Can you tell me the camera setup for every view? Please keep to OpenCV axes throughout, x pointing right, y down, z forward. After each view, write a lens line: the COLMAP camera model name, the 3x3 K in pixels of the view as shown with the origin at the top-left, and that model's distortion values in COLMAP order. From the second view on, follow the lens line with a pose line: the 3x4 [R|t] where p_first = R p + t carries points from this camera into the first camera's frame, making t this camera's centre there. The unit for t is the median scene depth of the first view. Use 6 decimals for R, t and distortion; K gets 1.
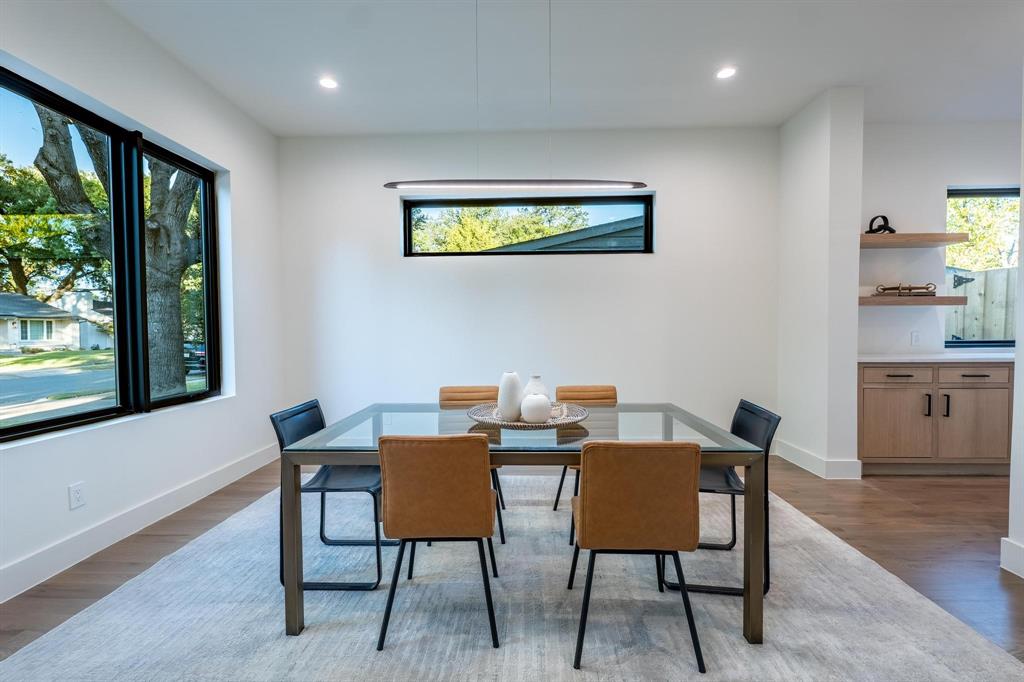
lens RADIAL K [[444.2, 0, 512.0], [0, 444.2, 341.0], [0, 0, 1]] dist [0.002801, 0.000746]
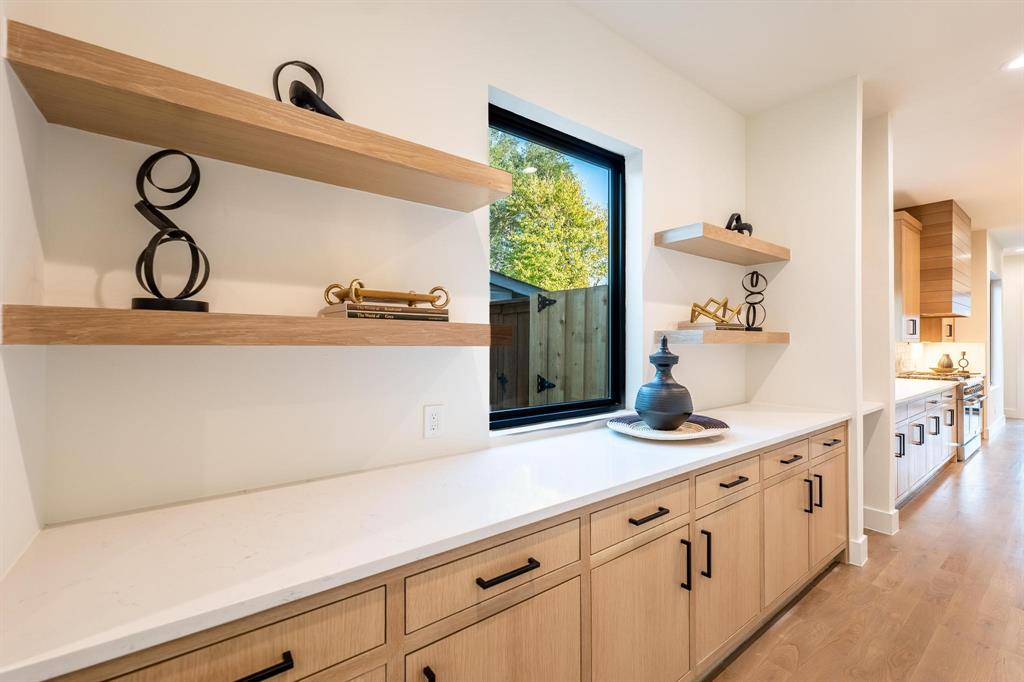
lens RADIAL K [[420.4, 0, 512.0], [0, 420.4, 341.0], [0, 0, 1]] dist [0.003775, 0.000216]
pose [[0.796697, 0.013916, 0.604219, 0.581685], [0.003613, 0.999607, -0.027786, -0.055547], [-0.604369, 0.024320, 0.796334, 0.511685]]
